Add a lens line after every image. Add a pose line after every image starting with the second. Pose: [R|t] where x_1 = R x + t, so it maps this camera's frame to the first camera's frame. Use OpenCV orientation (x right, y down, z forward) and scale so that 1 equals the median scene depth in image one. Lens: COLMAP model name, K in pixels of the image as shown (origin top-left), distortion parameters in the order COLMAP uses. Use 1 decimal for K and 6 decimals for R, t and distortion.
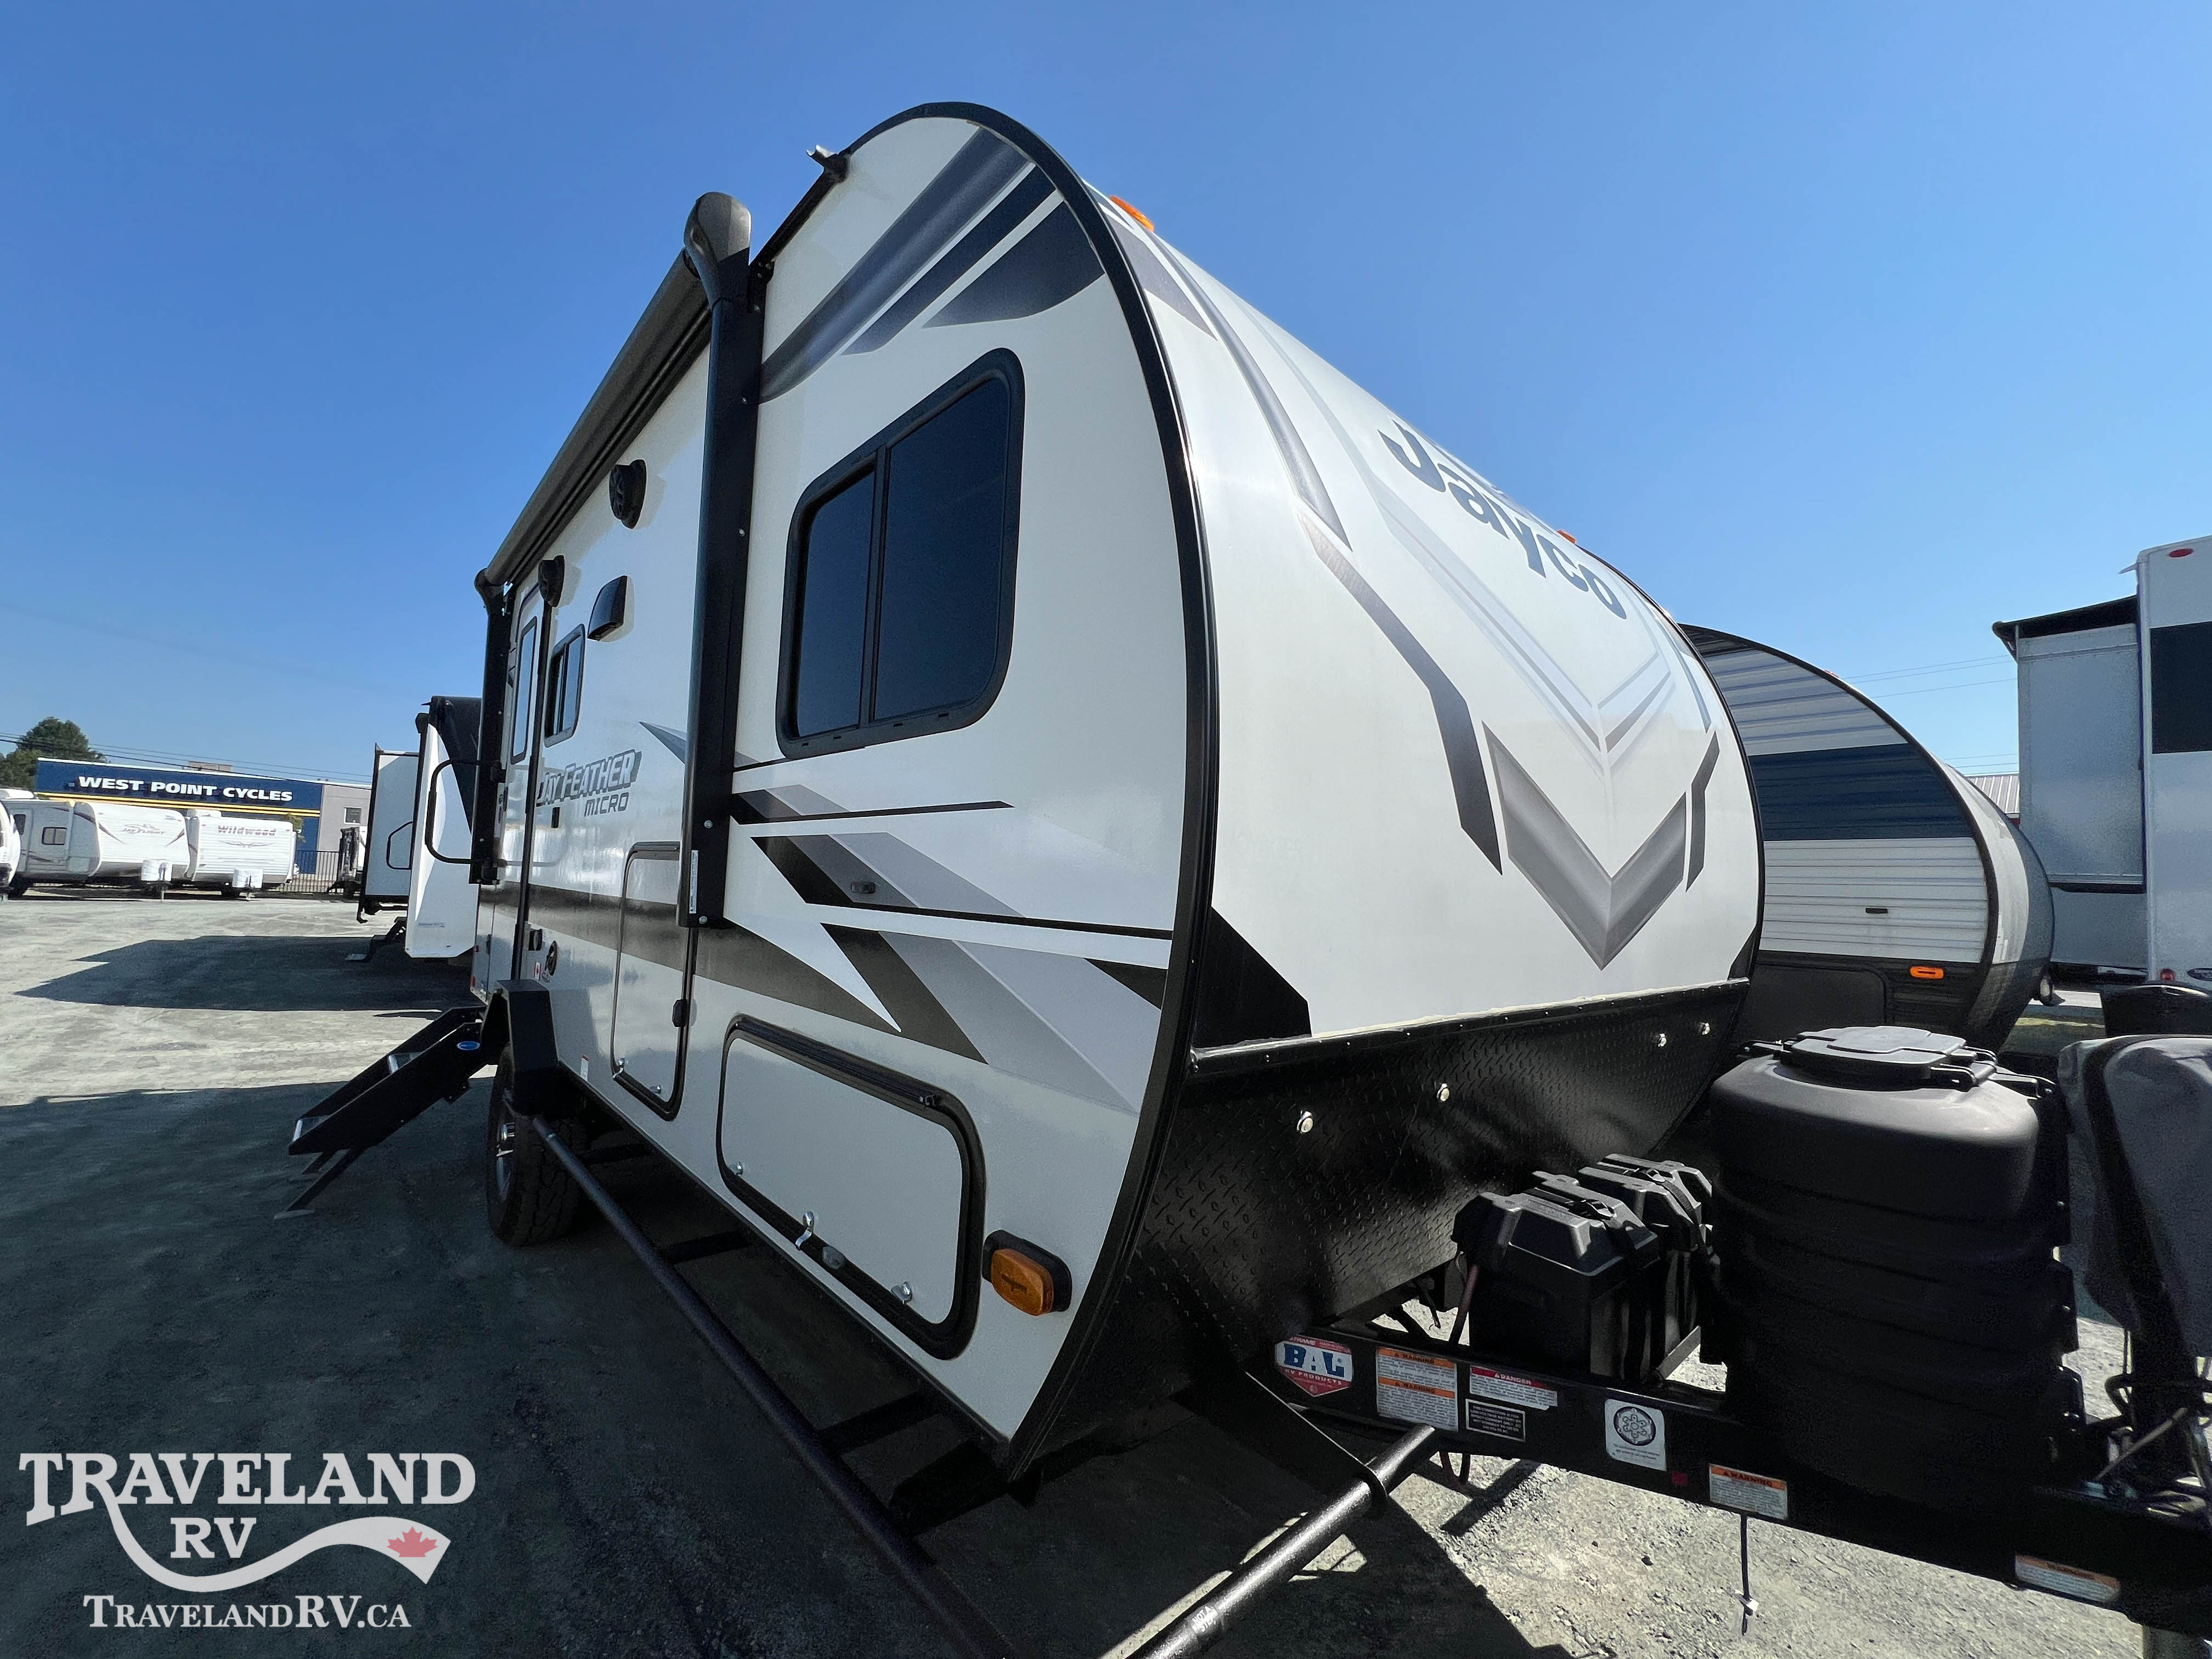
lens RADIAL K [[885.0, 0, 1101.8], [0, 885.0, 837.3], [0, 0, 1]] dist [-0.002957, 0.000538]
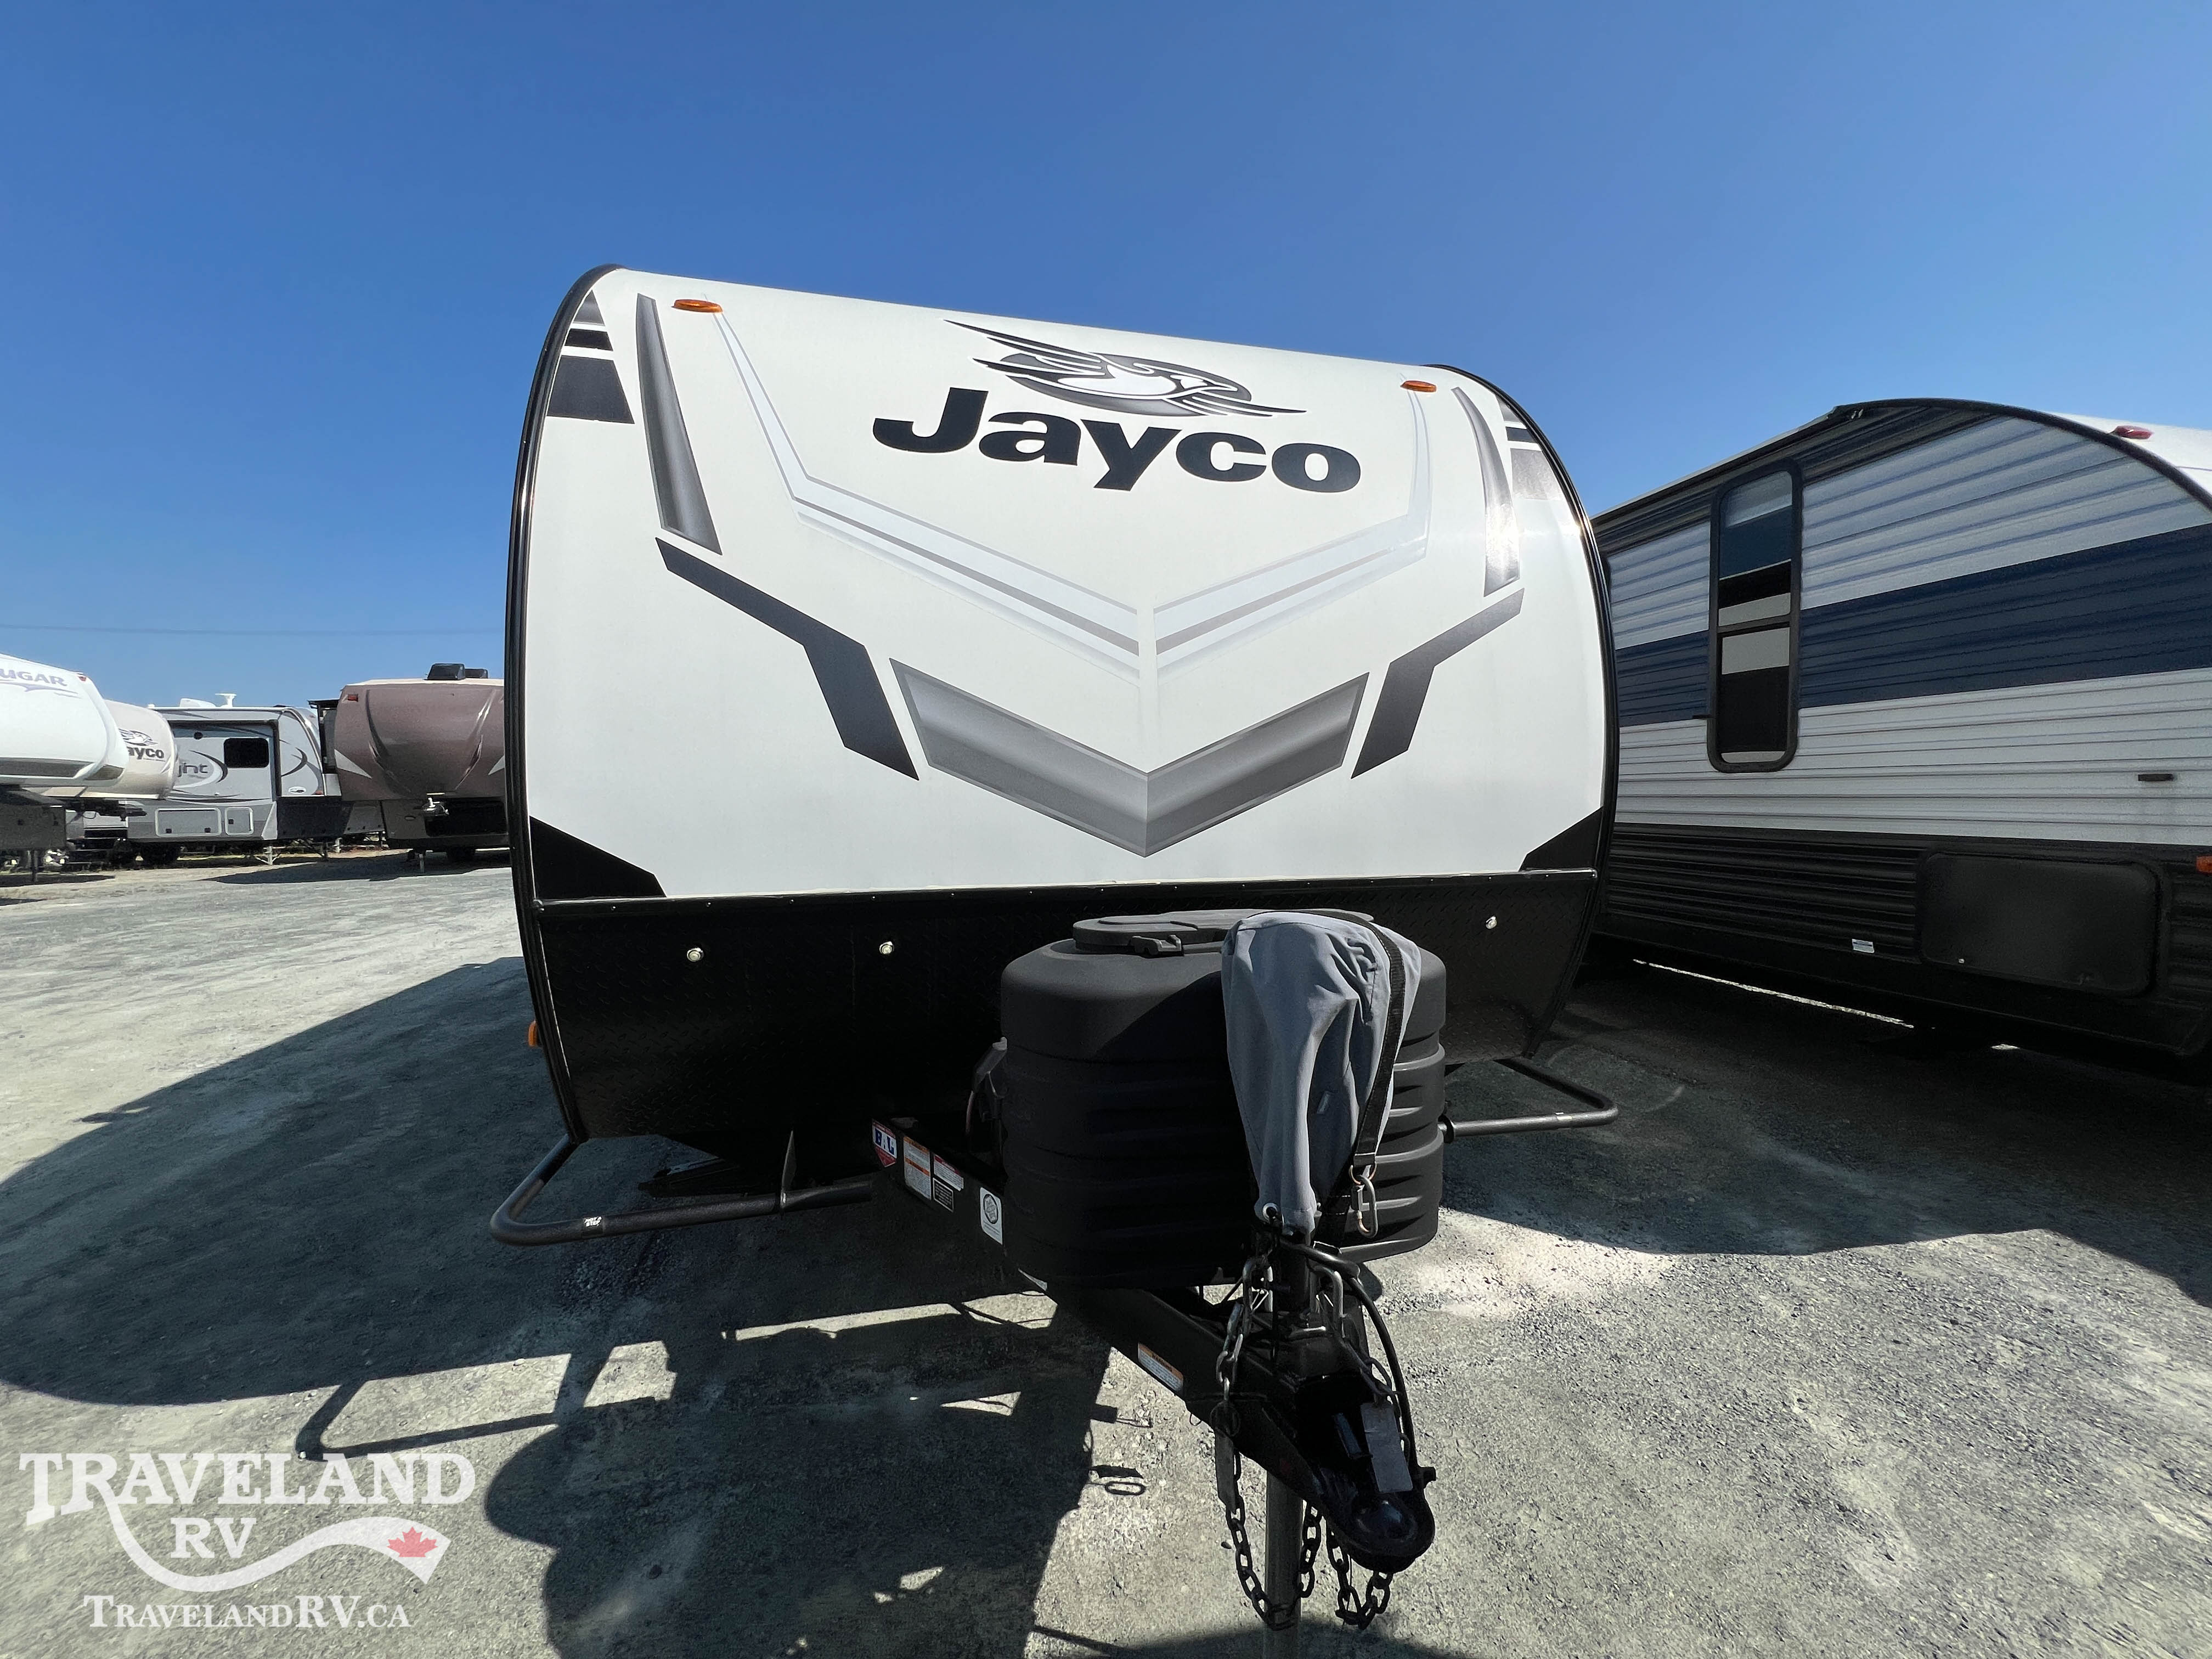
lens RADIAL K [[885.0, 0, 1119.0], [0, 885.0, 829.5], [0, 0, 1]] dist [-0.002957, 0.000538]
pose [[0.872223, -0.022744, -0.488579, 0.840174], [0.070492, 0.994335, 0.079556, 0.019548], [0.484002, -0.103832, 0.868885, 0.025760]]
